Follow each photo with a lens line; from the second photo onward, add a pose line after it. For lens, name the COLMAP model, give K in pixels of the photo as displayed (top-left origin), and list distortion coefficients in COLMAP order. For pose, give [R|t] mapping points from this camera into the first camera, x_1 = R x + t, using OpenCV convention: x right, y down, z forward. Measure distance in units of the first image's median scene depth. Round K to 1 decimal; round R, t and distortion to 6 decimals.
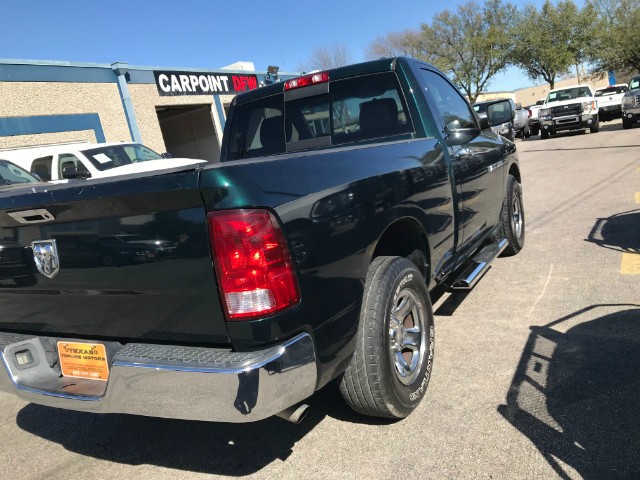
lens RADIAL K [[535.5, 0, 317.2], [0, 535.5, 237.3], [0, 0, 1]] dist [0.010568, -0.010872]
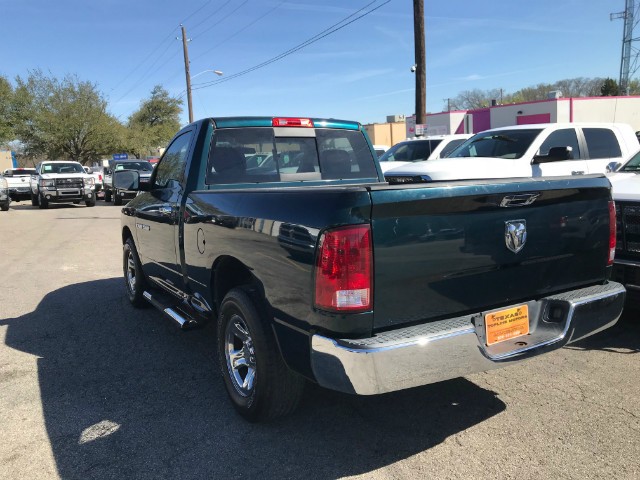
lens RADIAL K [[535.5, 0, 317.2], [0, 535.5, 237.3], [0, 0, 1]] dist [0.010568, -0.010872]
pose [[0.495674, 0.028719, 0.868033, -1.393343], [0.102004, 0.990611, -0.091022, 0.083944], [-0.862497, 0.133661, 0.488091, 0.618651]]
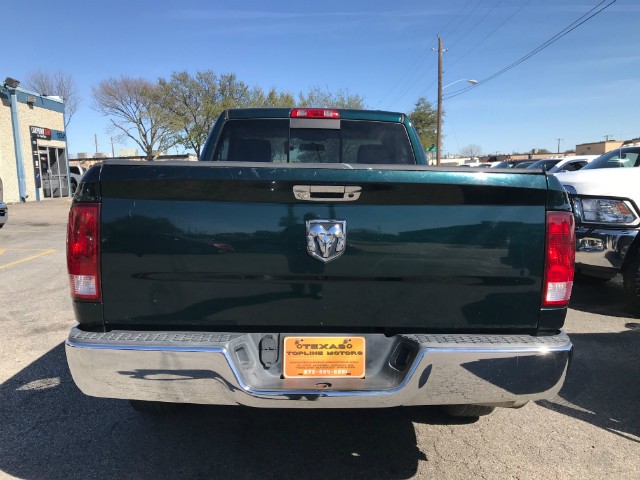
lens RADIAL K [[535.5, 0, 317.2], [0, 535.5, 237.3], [0, 0, 1]] dist [0.010568, -0.010872]
pose [[0.841722, 0.116853, 0.527114, -0.780570], [-0.059317, 0.990403, -0.124837, 0.116646], [-0.536643, 0.073811, 0.840575, 0.182960]]
